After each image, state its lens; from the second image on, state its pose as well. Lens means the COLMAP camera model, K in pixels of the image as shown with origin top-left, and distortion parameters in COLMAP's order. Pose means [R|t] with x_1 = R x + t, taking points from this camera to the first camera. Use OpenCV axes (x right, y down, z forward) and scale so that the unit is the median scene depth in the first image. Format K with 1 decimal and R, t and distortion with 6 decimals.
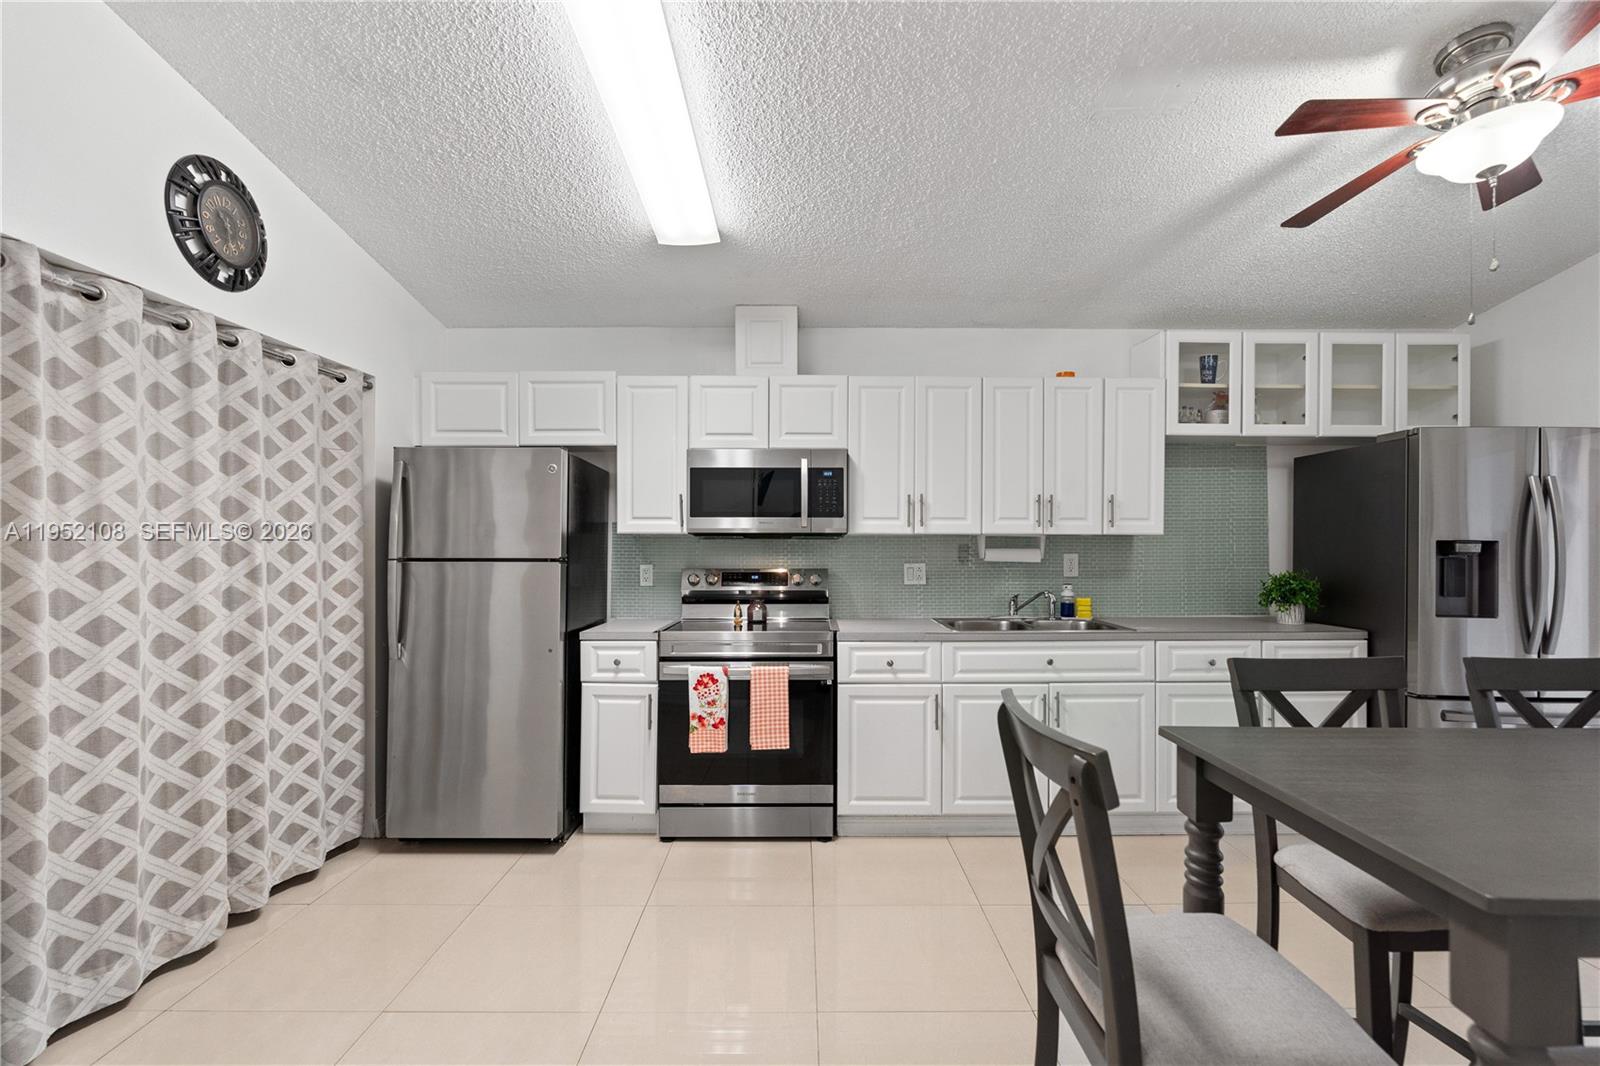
lens RADIAL K [[726.2, 0, 798.2], [0, 726.2, 542.9], [0, 0, 1]] dist [-0.005505, 0.001255]
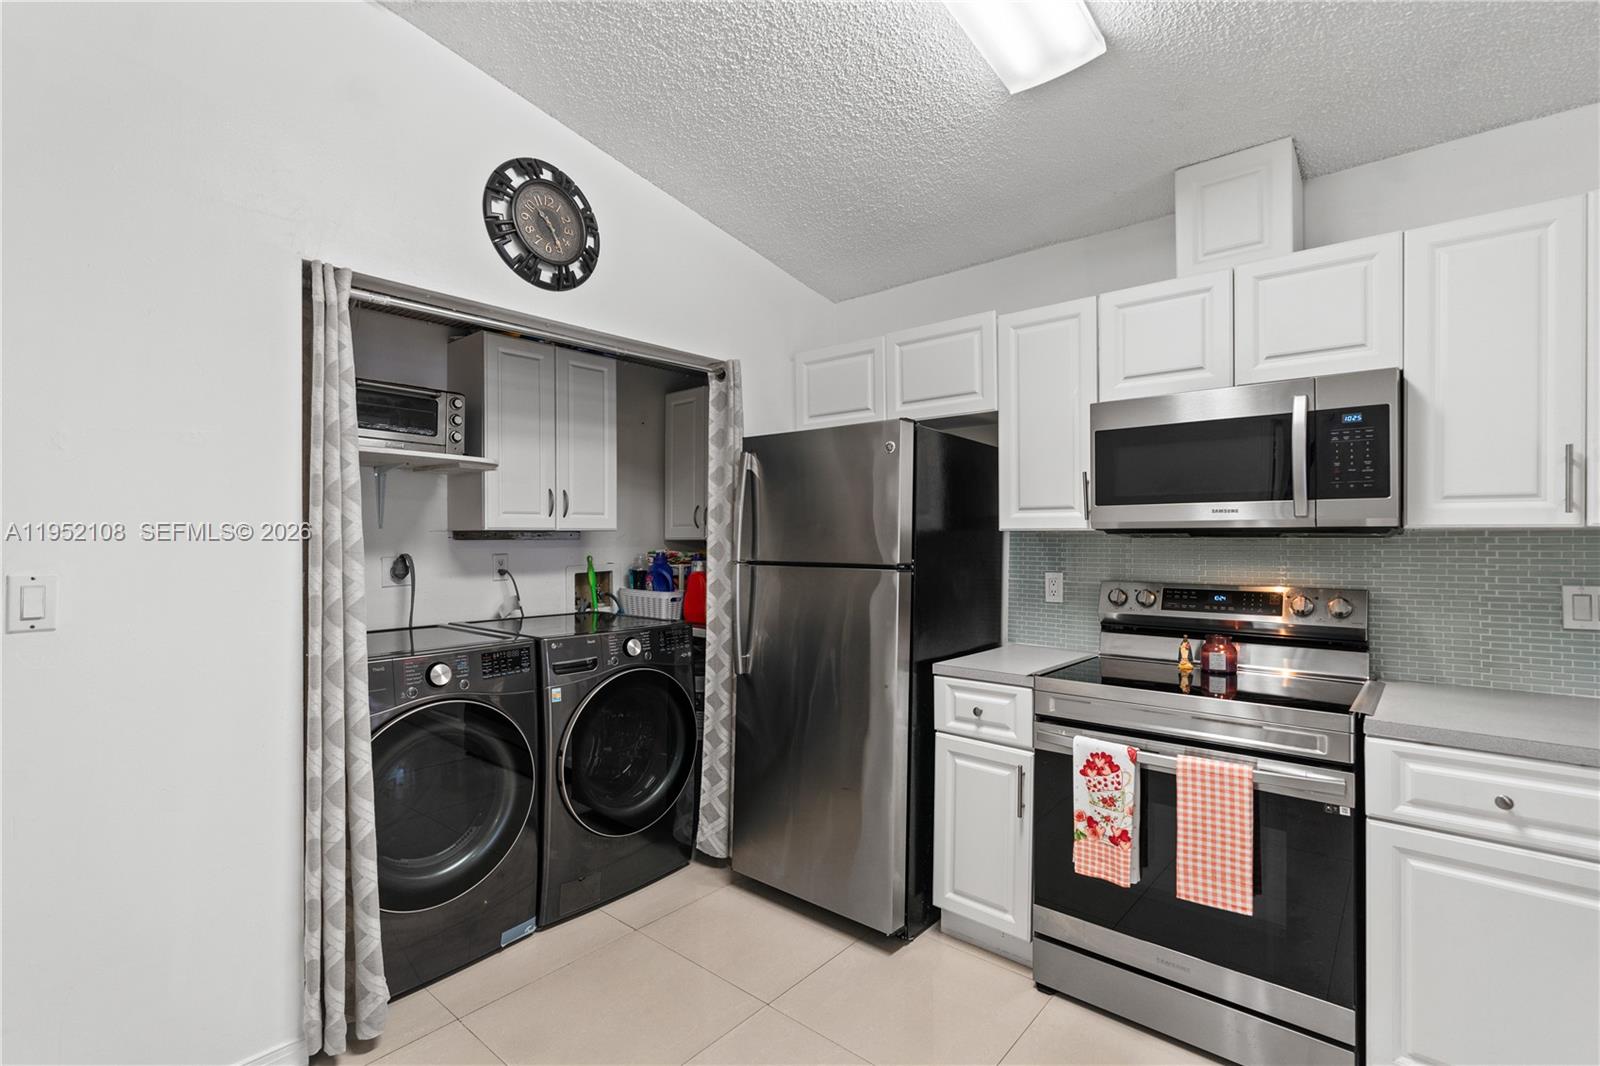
lens RADIAL K [[726.2, 0, 807.8], [0, 726.2, 533.2], [0, 0, 1]] dist [-0.005505, 0.001255]
pose [[0.764377, -0.005510, -0.644746, 0.083630], [0.002945, 0.999983, -0.005054, -0.007870], [0.644763, 0.001964, 0.764380, 0.343897]]
